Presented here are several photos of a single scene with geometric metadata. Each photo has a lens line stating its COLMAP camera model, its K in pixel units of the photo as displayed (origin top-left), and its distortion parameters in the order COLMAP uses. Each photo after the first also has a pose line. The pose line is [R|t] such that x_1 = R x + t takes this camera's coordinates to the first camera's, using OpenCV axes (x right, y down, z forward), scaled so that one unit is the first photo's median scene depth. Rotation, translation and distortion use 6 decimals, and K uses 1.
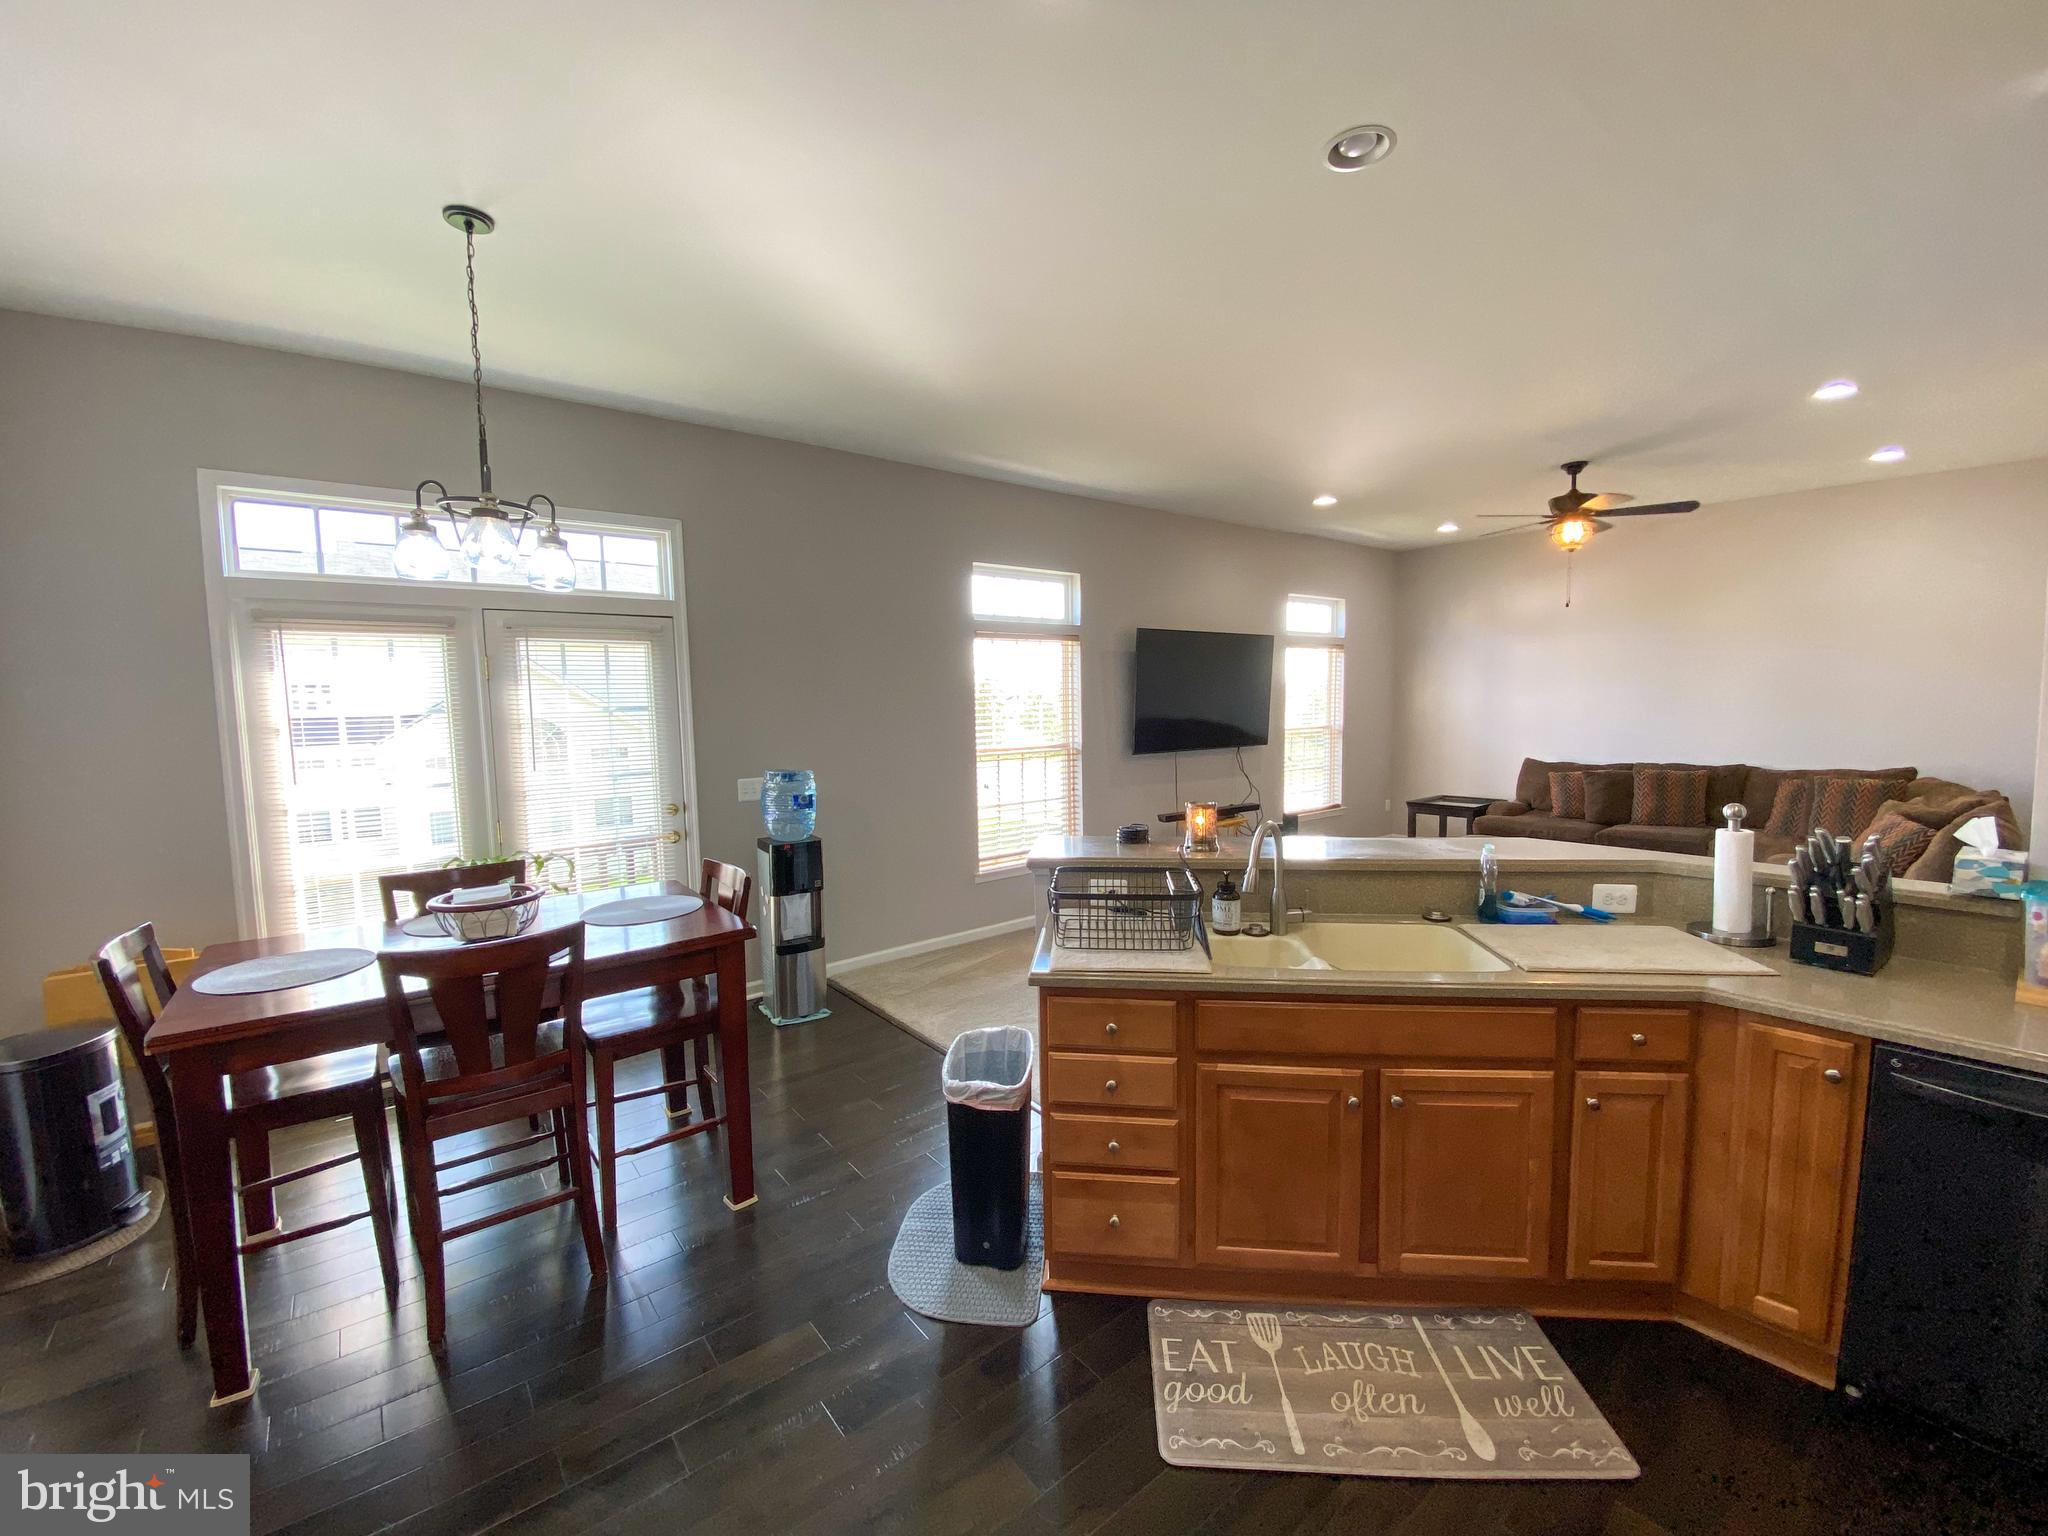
lens RADIAL K [[830.1, 0, 1023.6], [0, 830.1, 778.6], [0, 0, 1]] dist [0.016251, -0.019221]
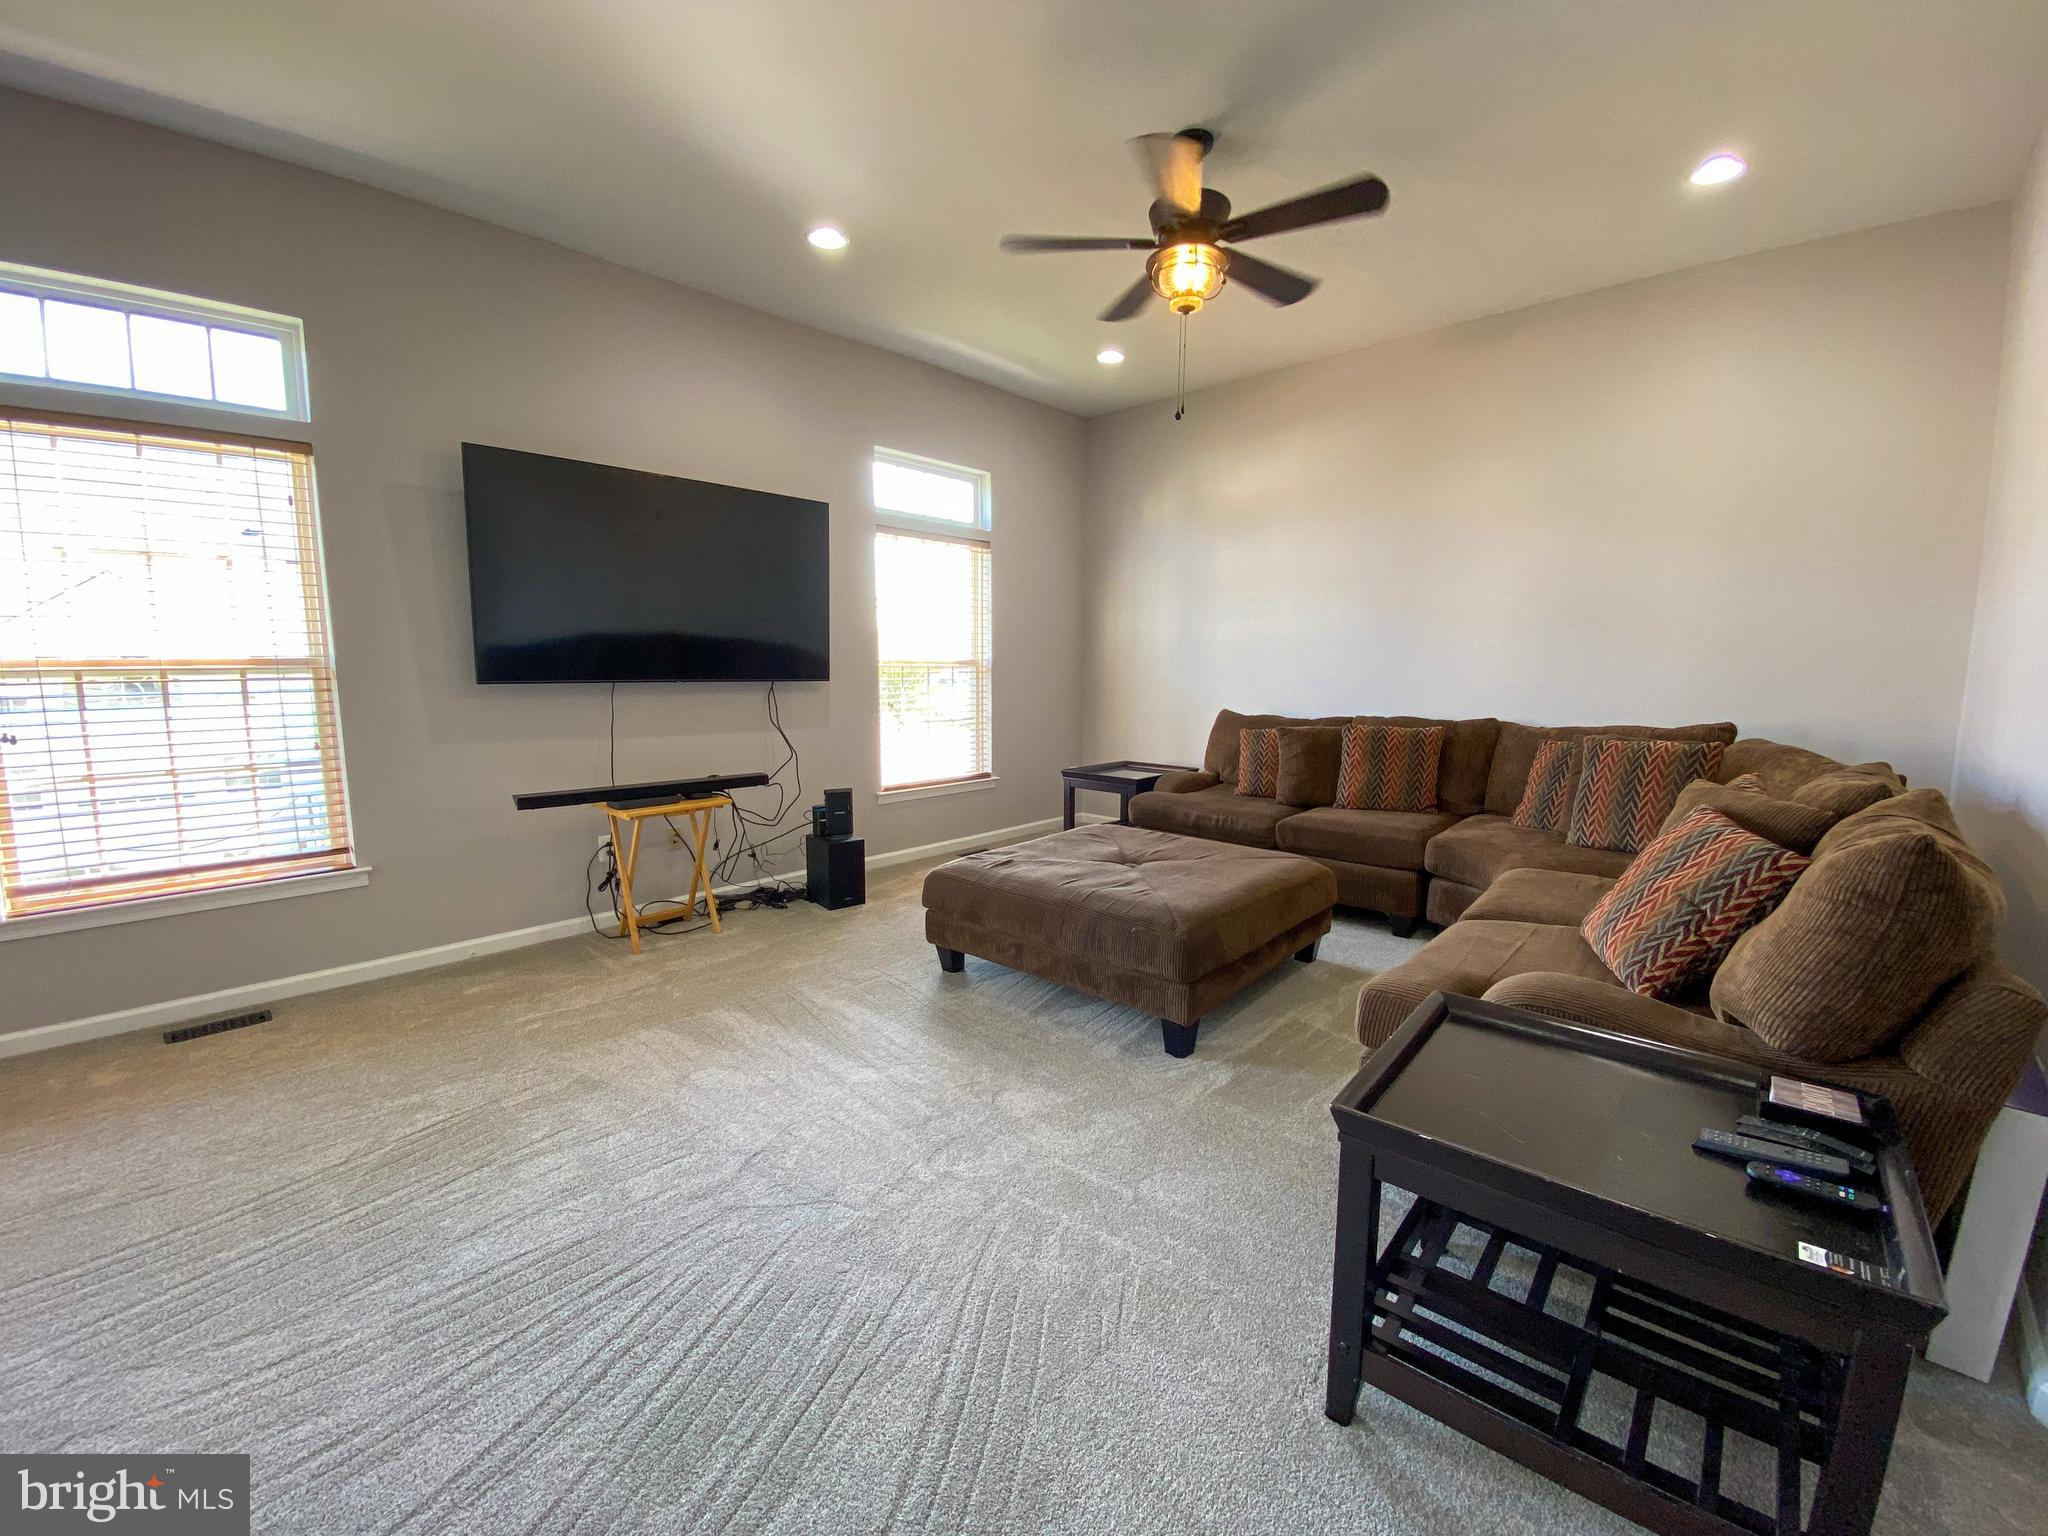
lens RADIAL K [[810.1, 0, 1042.0], [0, 810.1, 778.8], [0, 0, 1]] dist [0.016621, -0.016918]
pose [[0.989794, 0.003393, 0.142467, 0.595643], [-0.010247, 0.998823, 0.047402, 0.005685], [-0.142139, -0.048378, 0.988664, 0.580341]]
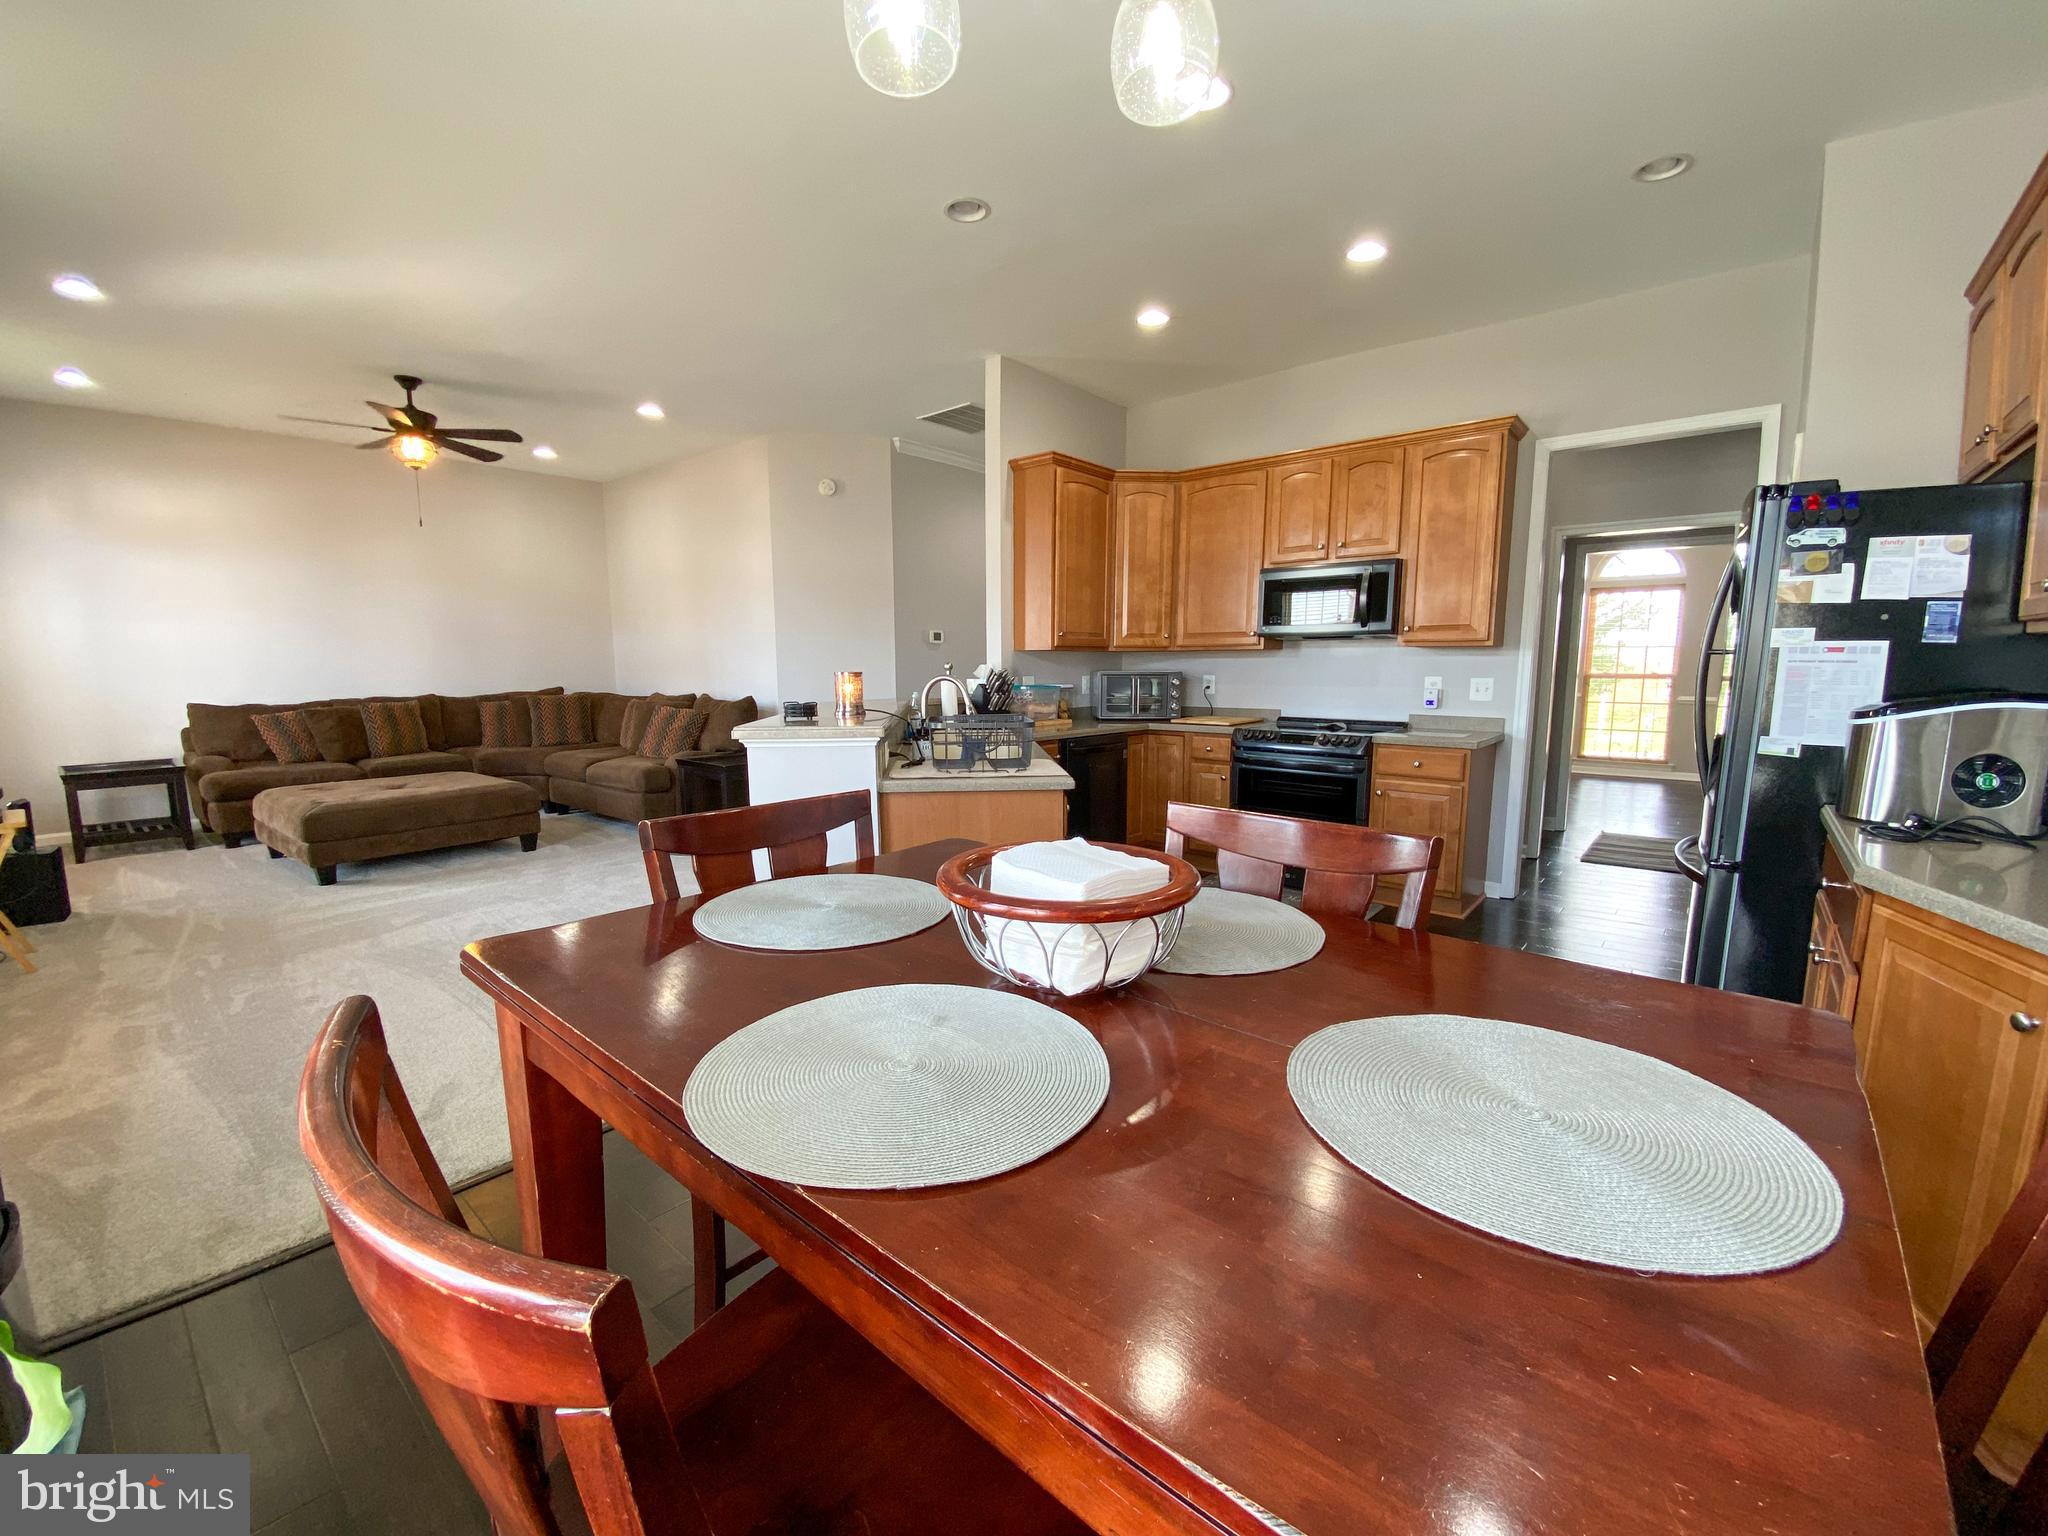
lens RADIAL K [[827.8, 0, 1003.1], [0, 827.8, 775.4], [0, 0, 1]] dist [0.018764, -0.019576]
pose [[-0.174443, -0.113255, 0.978132, -0.572228], [0.096711, 0.986590, 0.131482, 0.028280], [-0.979906, 0.117532, -0.161151, 0.624848]]
